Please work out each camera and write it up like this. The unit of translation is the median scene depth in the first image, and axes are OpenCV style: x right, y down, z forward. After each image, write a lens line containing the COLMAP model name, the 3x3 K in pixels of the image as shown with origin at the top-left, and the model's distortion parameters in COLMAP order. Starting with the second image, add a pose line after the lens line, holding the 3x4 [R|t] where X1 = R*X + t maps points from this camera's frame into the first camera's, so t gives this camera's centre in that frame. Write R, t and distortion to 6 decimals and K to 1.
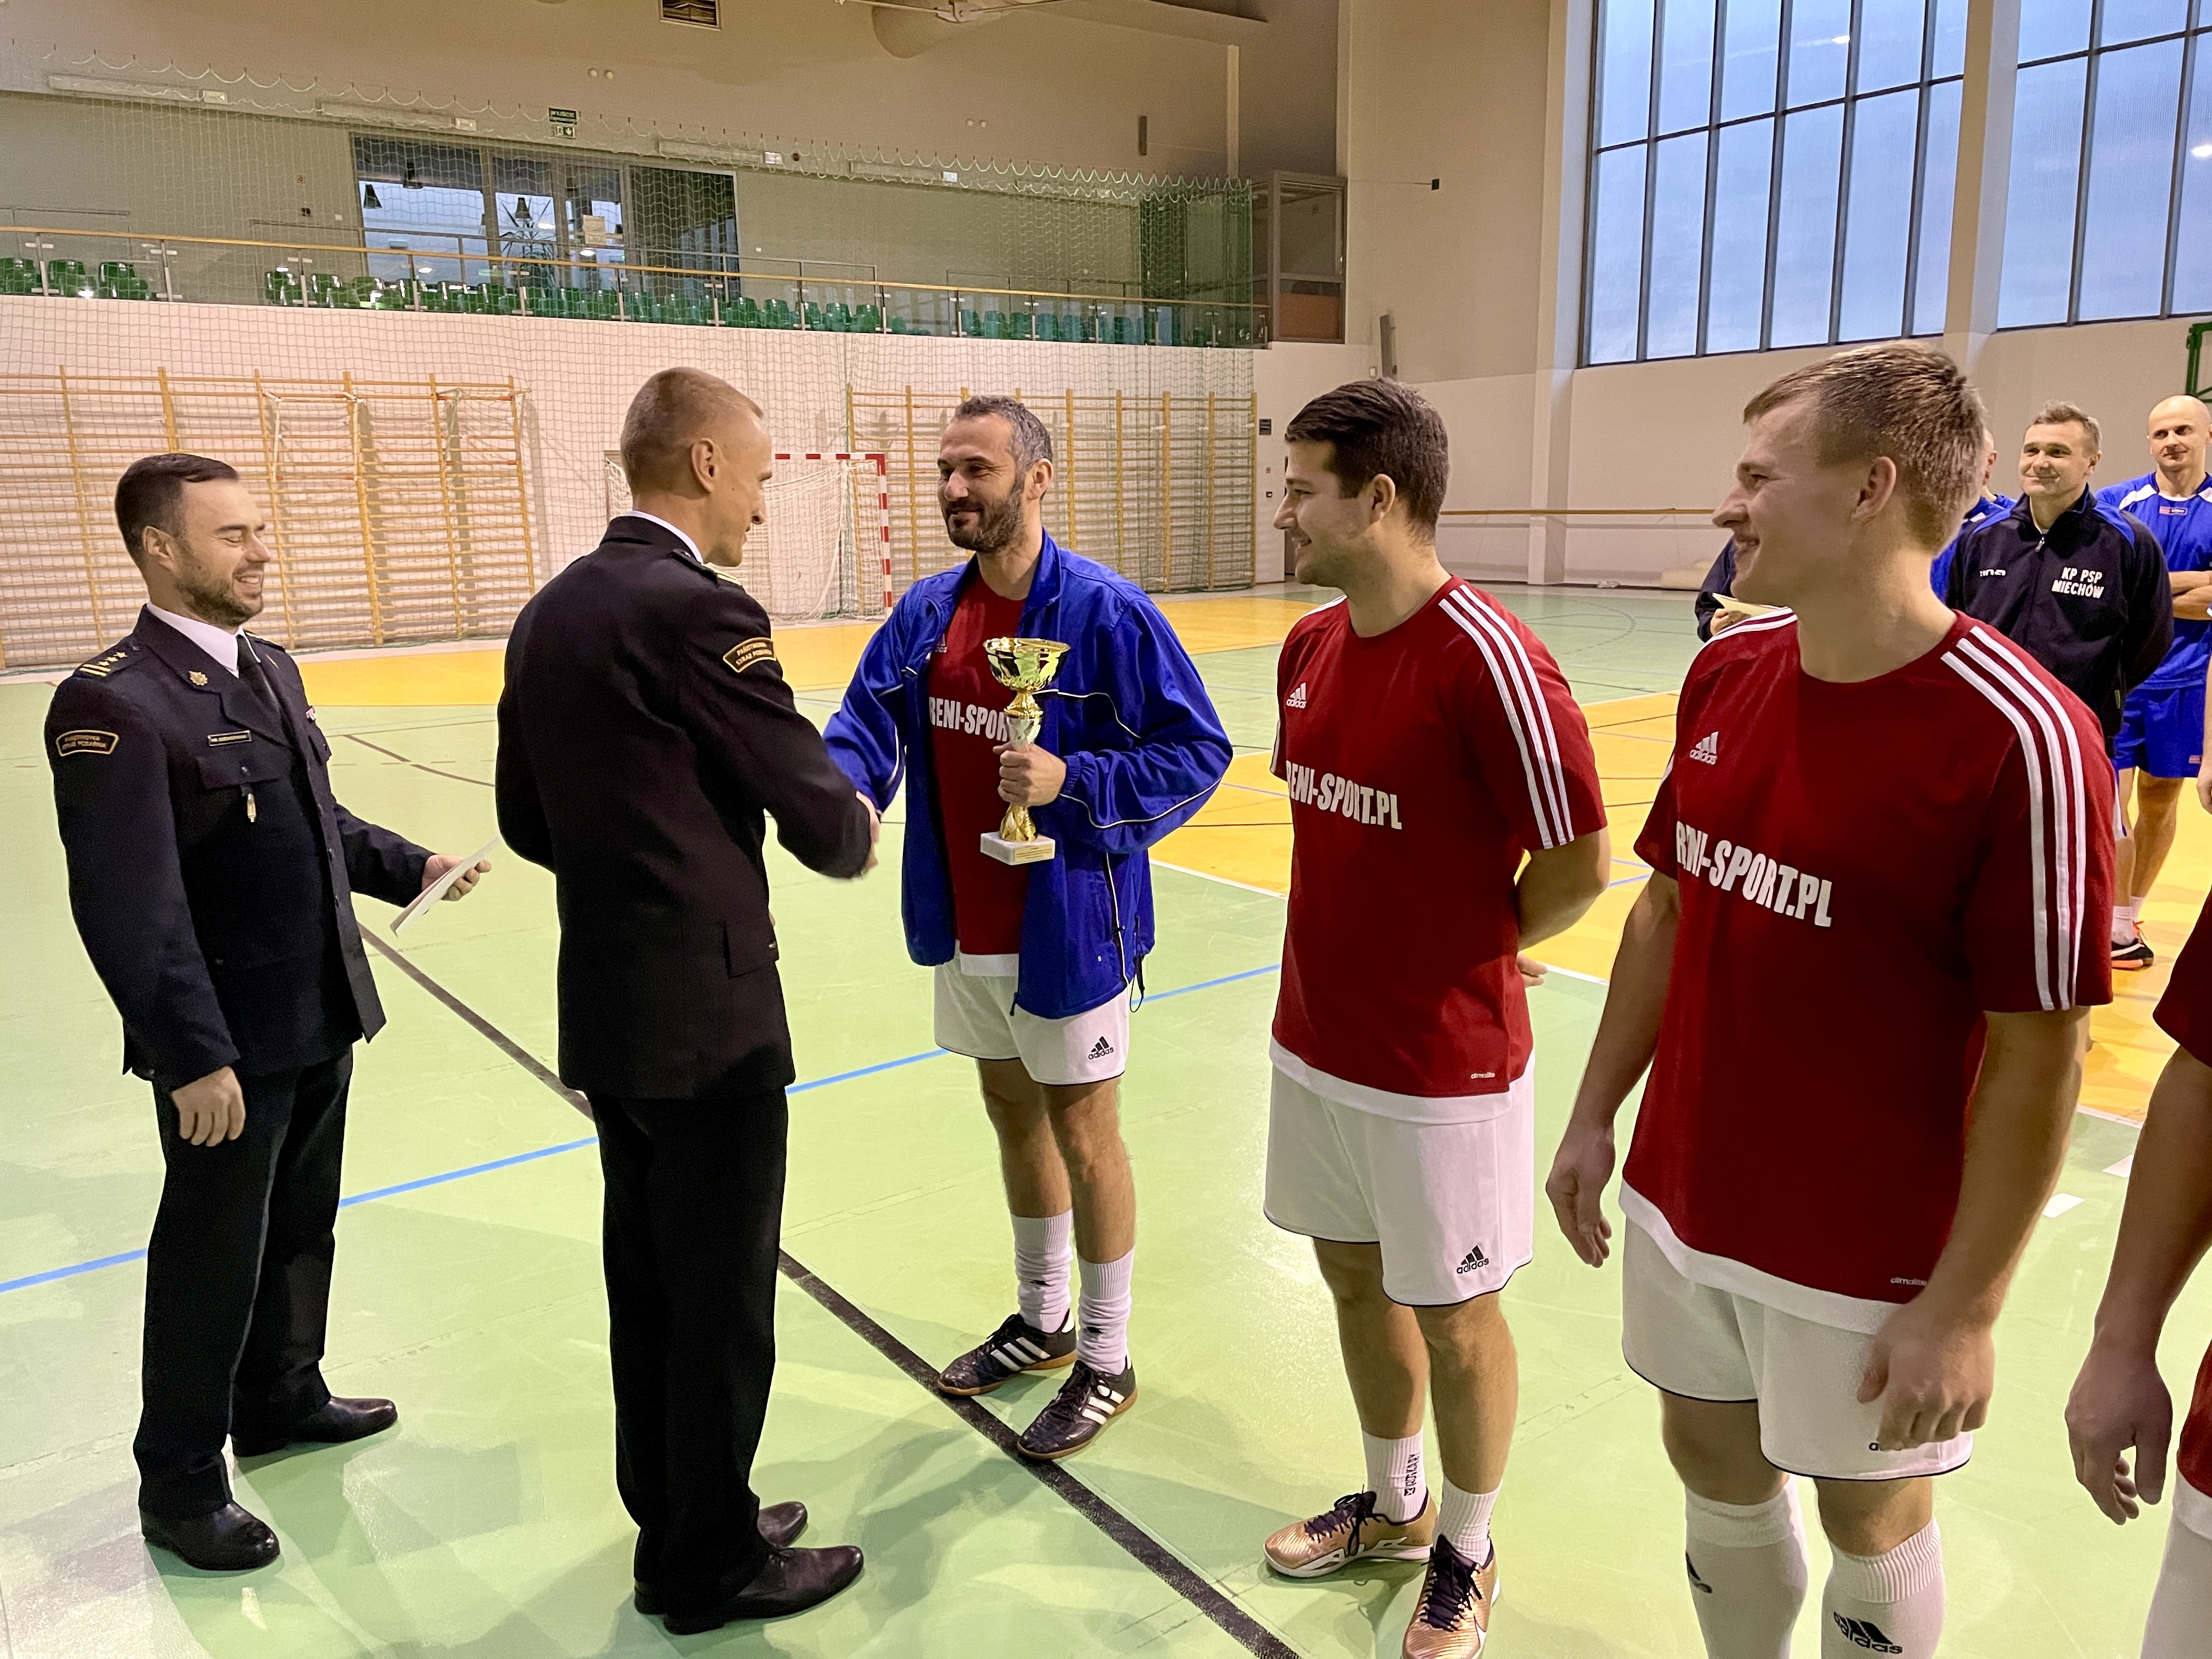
lens RADIAL K [[1673.2, 0, 1082.7], [0, 1673.2, 880.1], [0, 0, 1]] dist [0.037873, -0.055884]
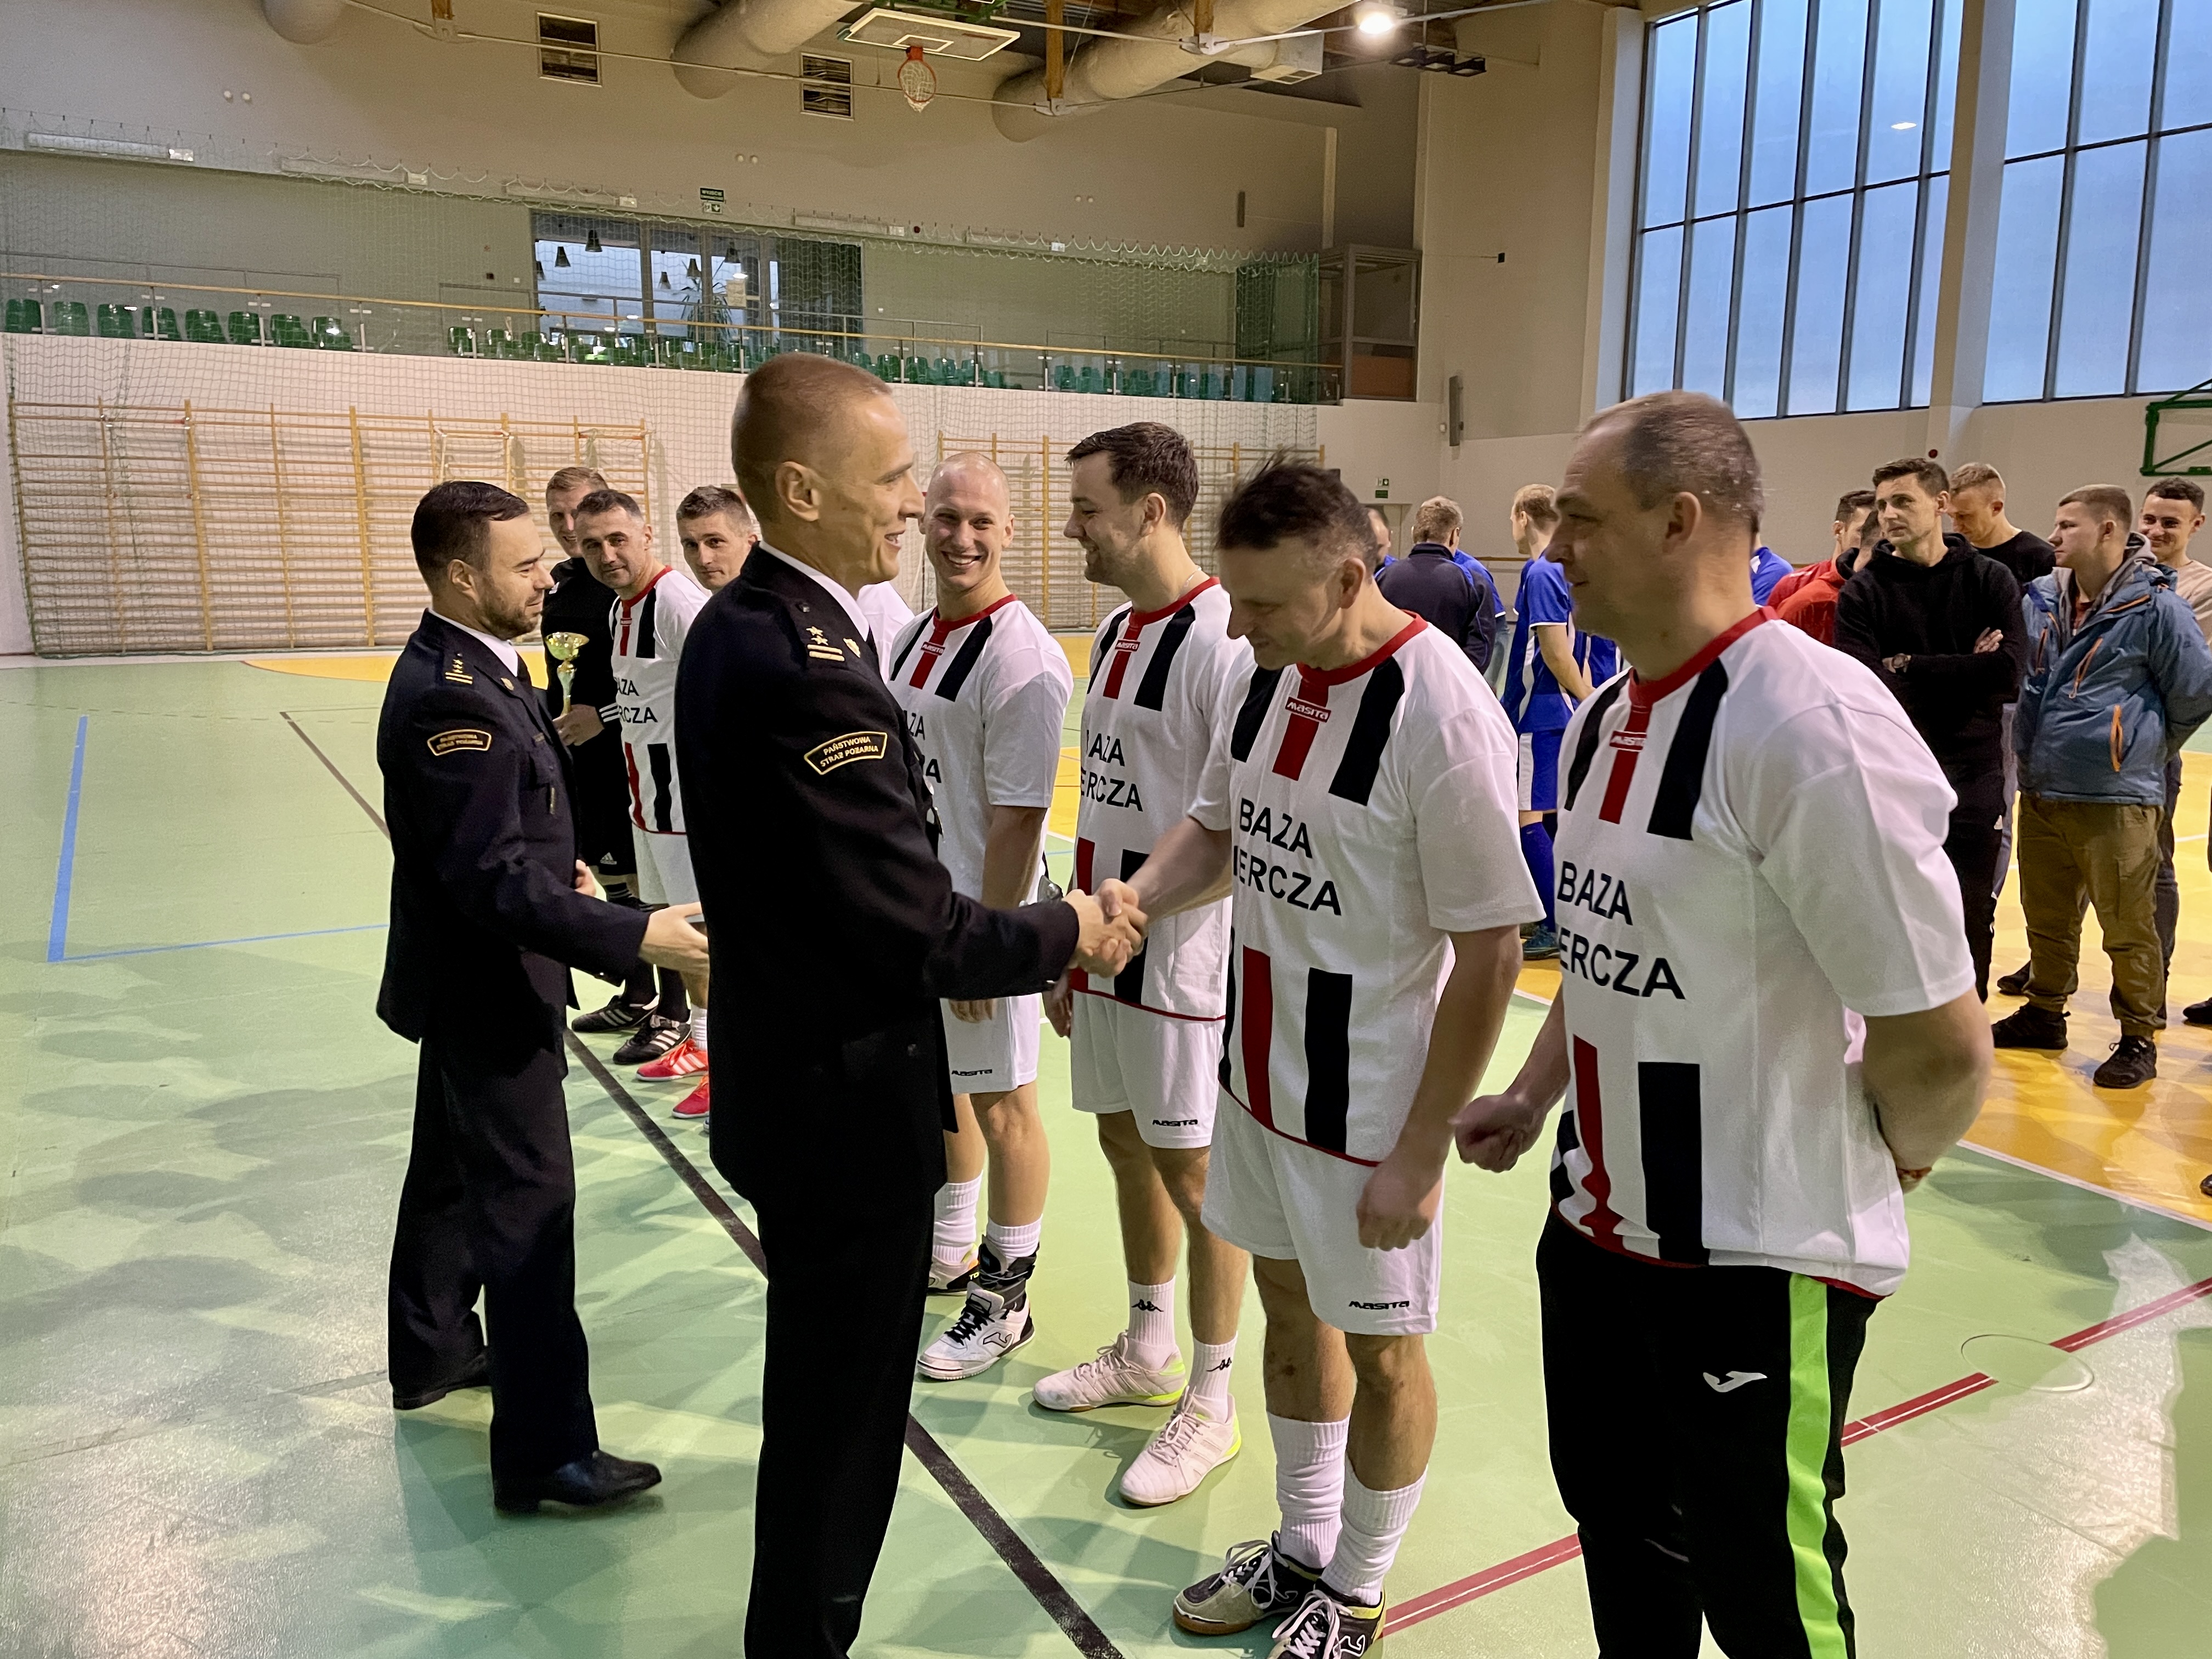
lens RADIAL K [[1673.2, 0, 1096.5], [0, 1673.2, 847.5], [0, 0, 1]] dist [0.037873, -0.055884]
pose [[0.993631, 0.046675, -0.102559, 0.094788], [-0.050756, 0.998005, -0.037542, 0.021991], [0.100602, 0.042509, 0.994018, -0.101105]]
